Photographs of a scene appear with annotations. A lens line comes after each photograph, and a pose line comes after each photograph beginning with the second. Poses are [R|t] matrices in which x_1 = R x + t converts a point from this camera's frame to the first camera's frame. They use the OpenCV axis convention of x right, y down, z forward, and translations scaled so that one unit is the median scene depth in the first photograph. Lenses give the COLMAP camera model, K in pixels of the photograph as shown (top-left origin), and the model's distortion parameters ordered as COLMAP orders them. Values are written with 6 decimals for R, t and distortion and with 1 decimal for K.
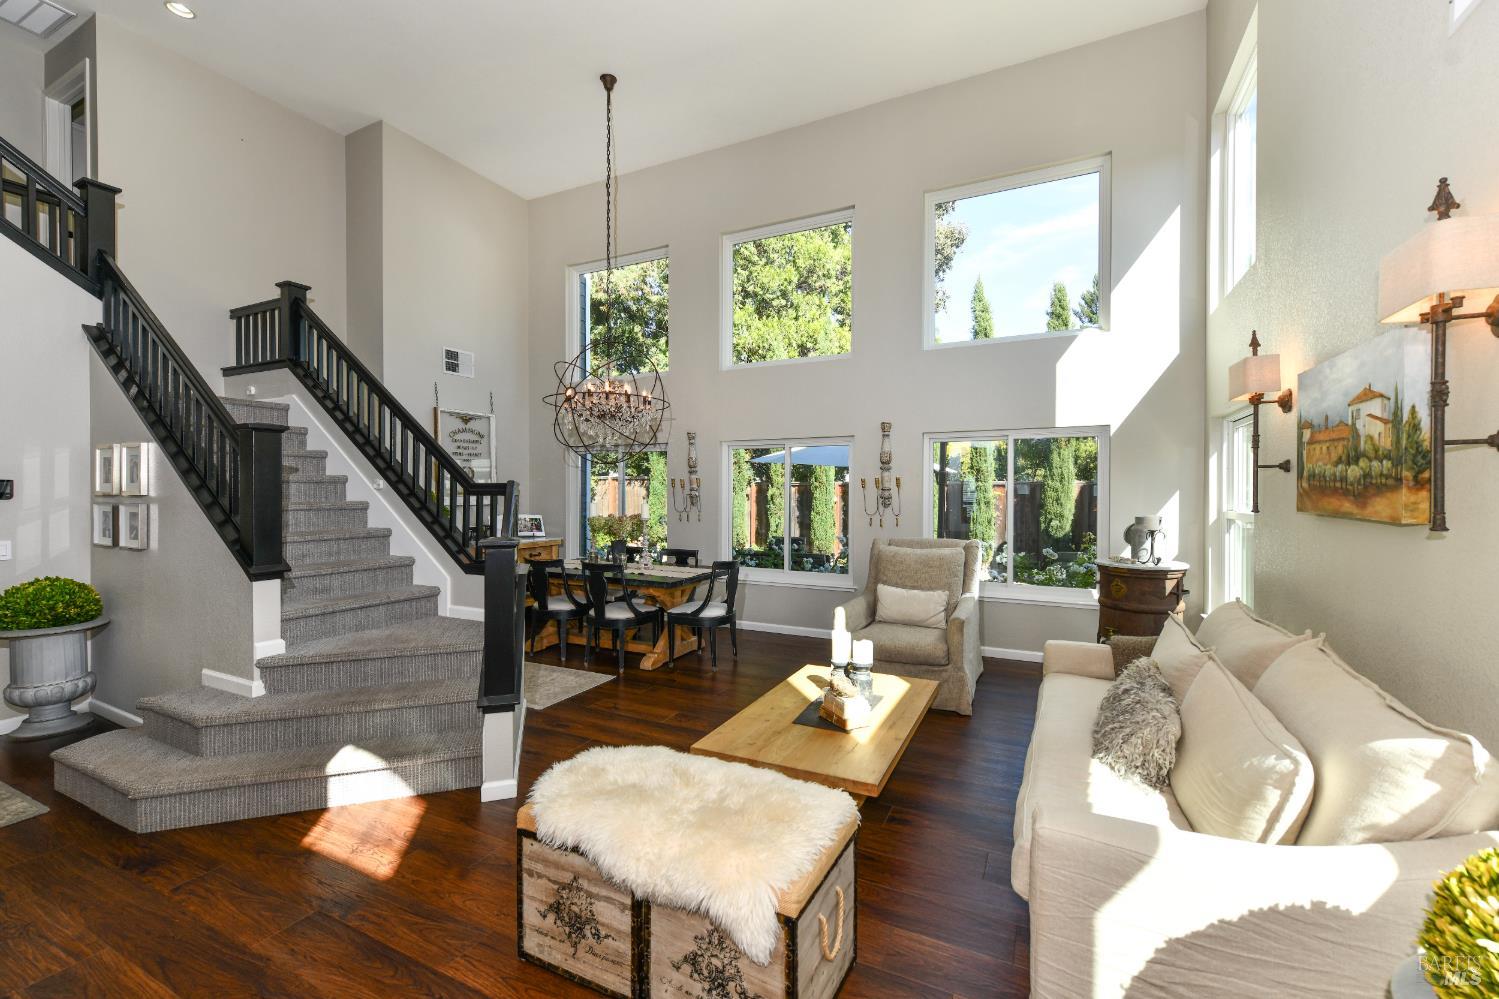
lens RADIAL K [[603.2, 0, 767.5], [0, 603.2, 500.7], [0, 0, 1]] dist [0.001132, -0.000034]
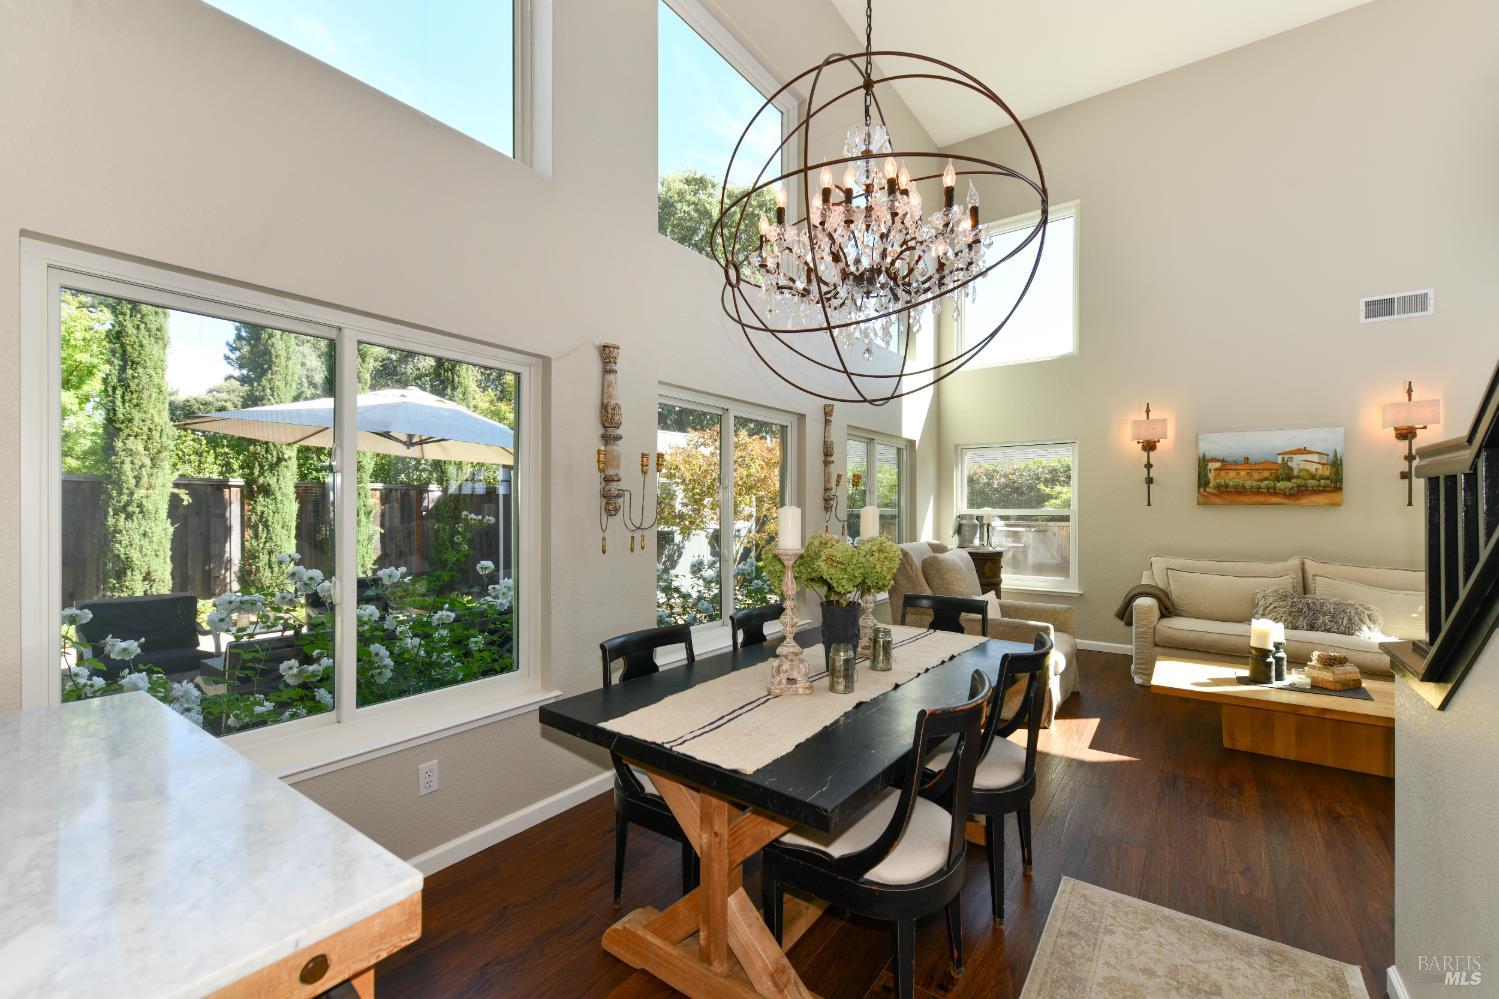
lens RADIAL K [[620.9, 0, 751.8], [0, 620.9, 512.0], [0, 0, 1]] dist [-0.003144, -0.000454]
pose [[0.189507, -0.011715, 0.981809, -0.728698], [0.012271, 0.999879, 0.009562, 0.003682], [-0.981803, 0.010236, 0.189628, 1.093651]]
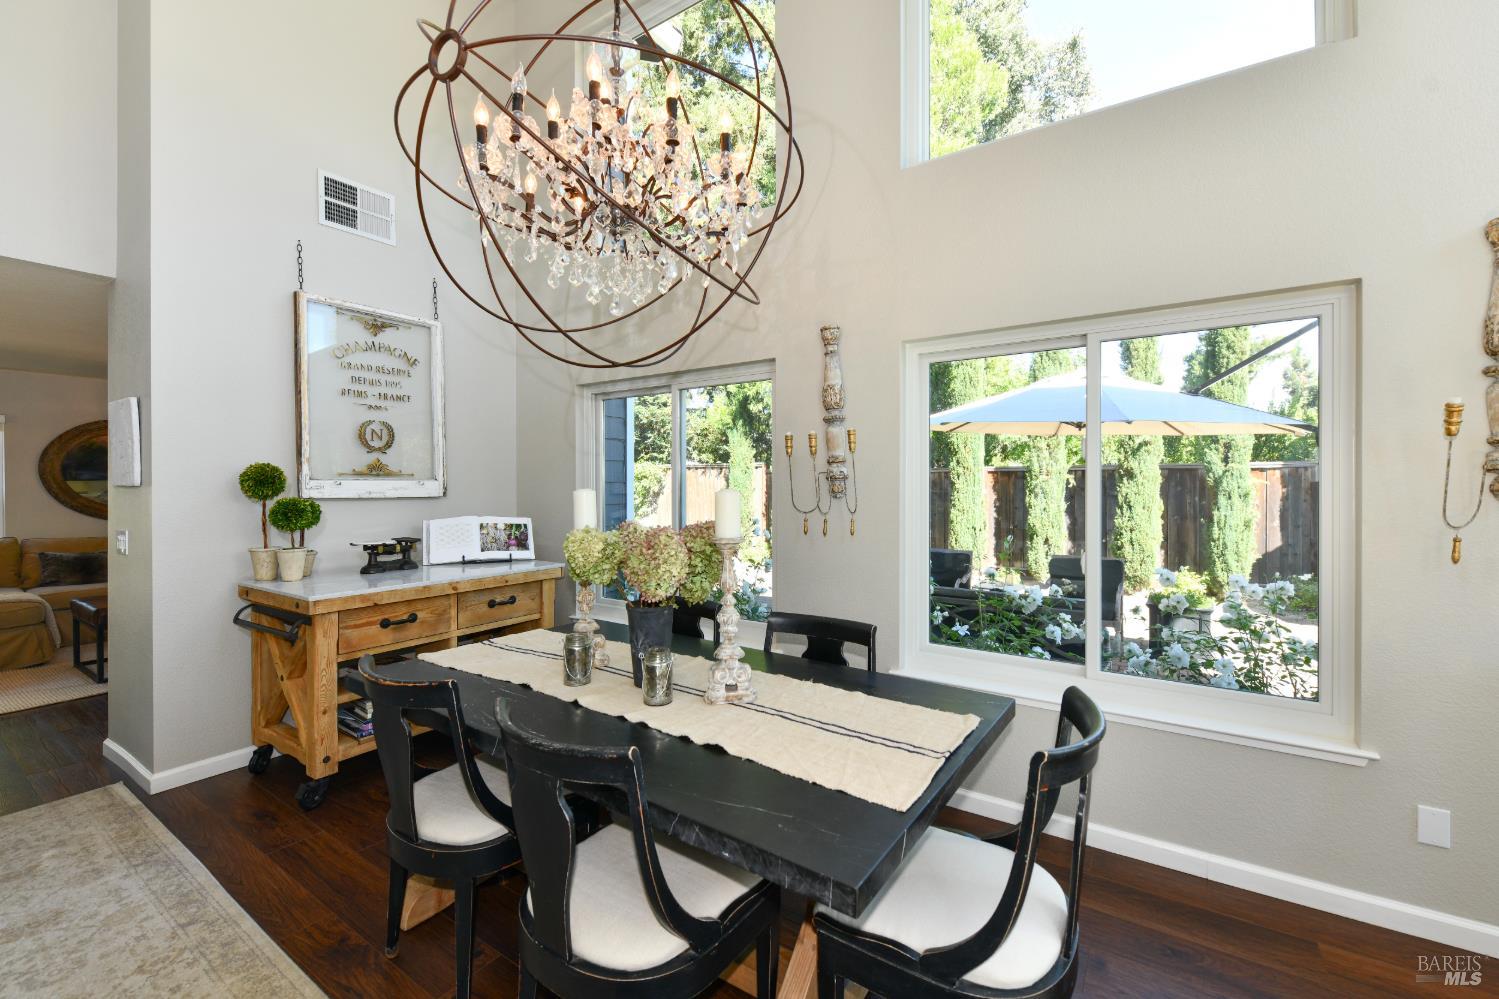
lens RADIAL K [[620.0, 0, 750.2], [0, 620.0, 488.5], [0, 0, 1]] dist [-0.057774, -0.000005]
pose [[0.987720, -0.003047, -0.156204, -0.152426], [0.001147, 0.999924, -0.012251, 0.009645], [0.156230, 0.011921, 0.987649, 0.744424]]
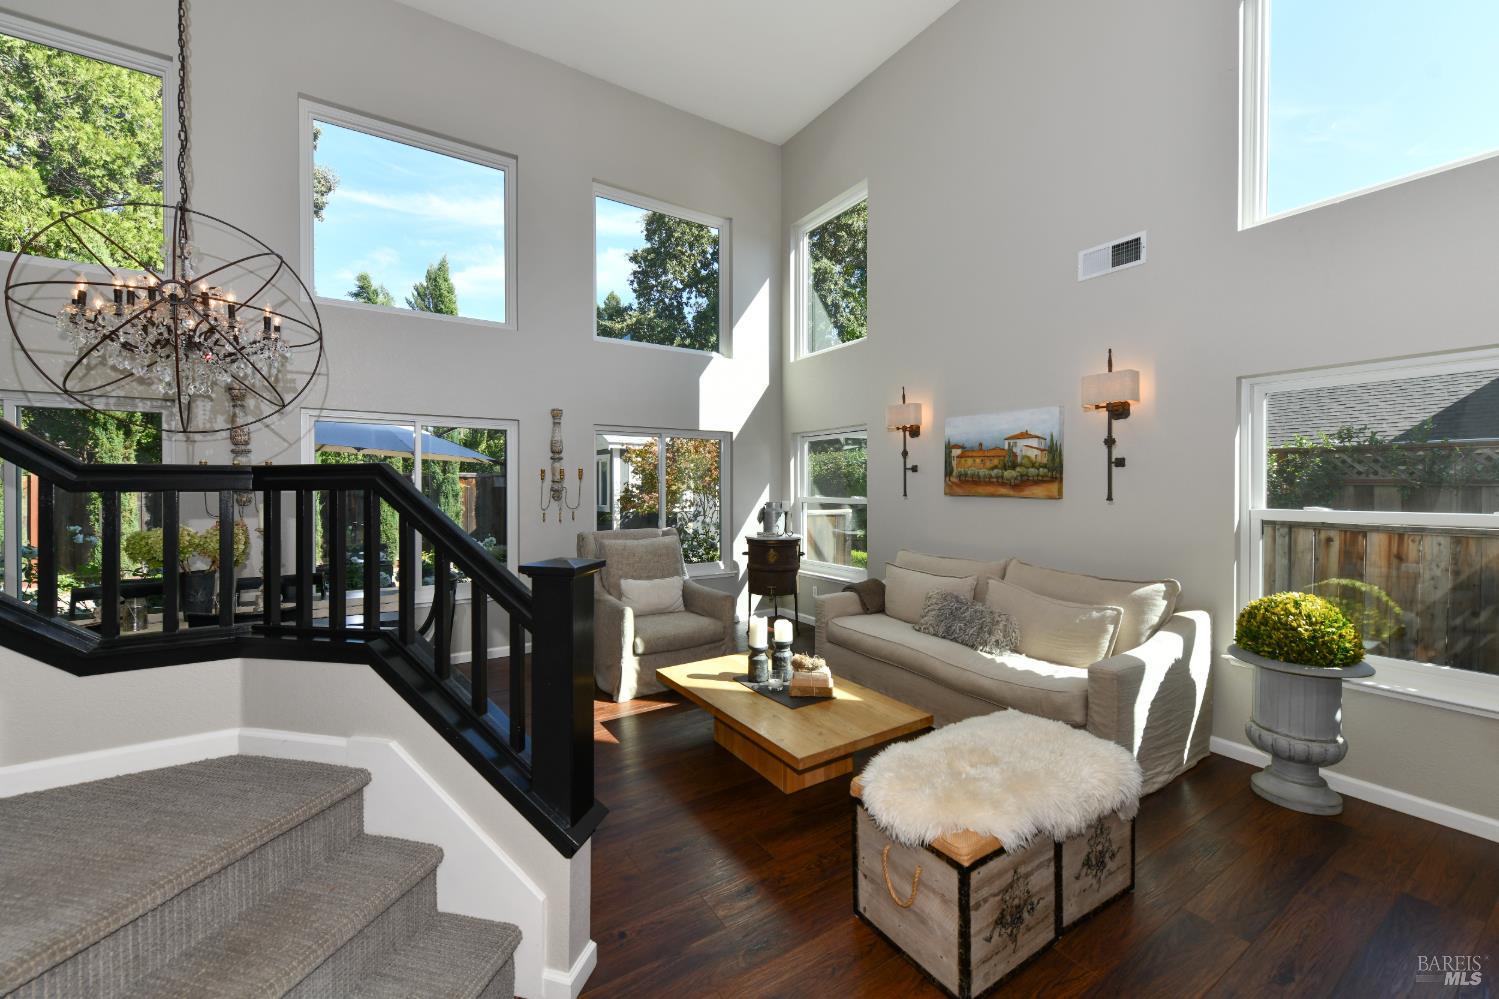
lens RADIAL K [[595.7, 0, 745.6], [0, 595.7, 492.0], [0, 0, 1]] dist [0.001719, 0.000038]
pose [[0.527288, -0.013079, 0.849586, -0.497693], [0.013418, 0.999885, 0.007065, -0.005306], [-0.849581, 0.007674, 0.527403, 0.308132]]
